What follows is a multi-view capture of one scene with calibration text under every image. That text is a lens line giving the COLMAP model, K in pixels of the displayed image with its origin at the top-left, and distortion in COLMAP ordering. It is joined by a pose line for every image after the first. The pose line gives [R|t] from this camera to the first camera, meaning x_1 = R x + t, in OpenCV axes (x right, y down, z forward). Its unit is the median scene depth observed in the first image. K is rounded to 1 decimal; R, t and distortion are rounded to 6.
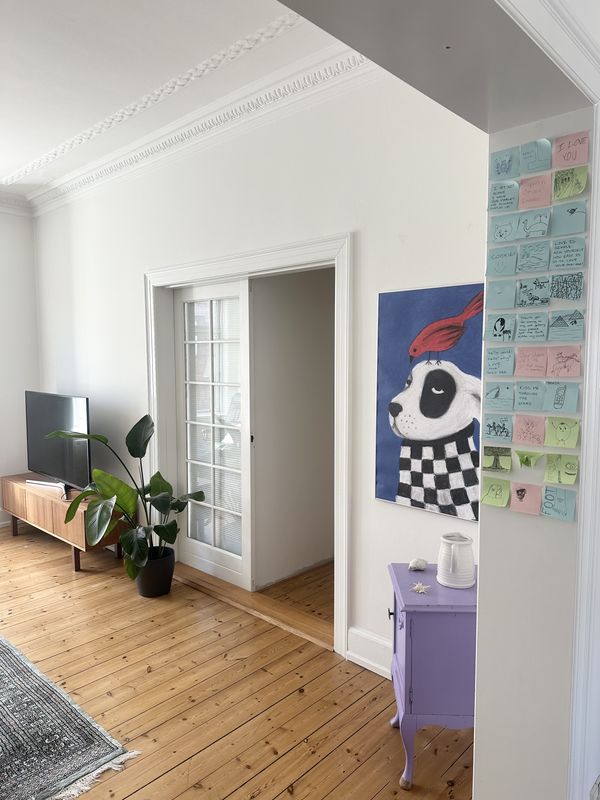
lens RADIAL K [[563.7, 0, 300.0], [0, 563.7, 400.0], [0, 0, 1]] dist [0.044618, -0.067850]
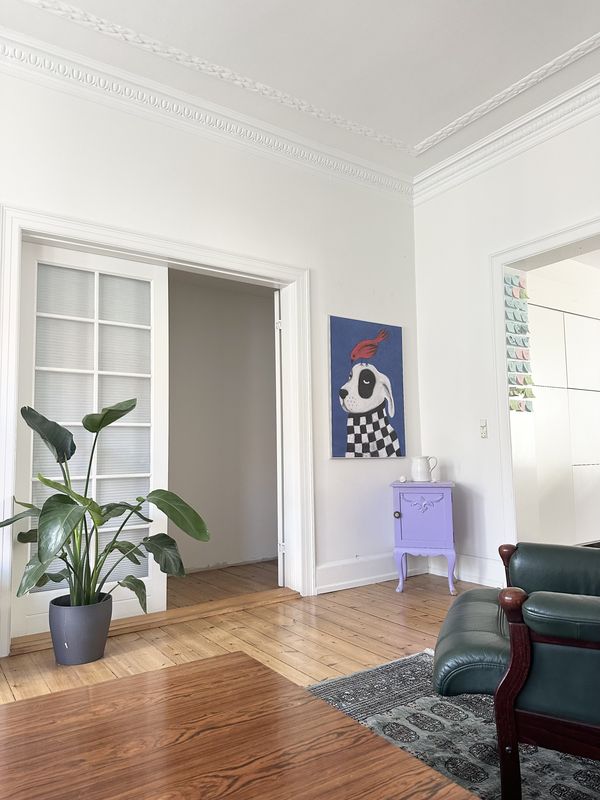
lens RADIAL K [[559.7, 0, 297.6], [0, 559.7, 398.1], [0, 0, 1]] dist [0.070110, -0.072283]
pose [[0.209648, 0.089779, 0.973646, -1.344511], [0.093239, 0.989402, -0.111308, 0.187685], [-0.973321, 0.114117, 0.199055, 0.850589]]
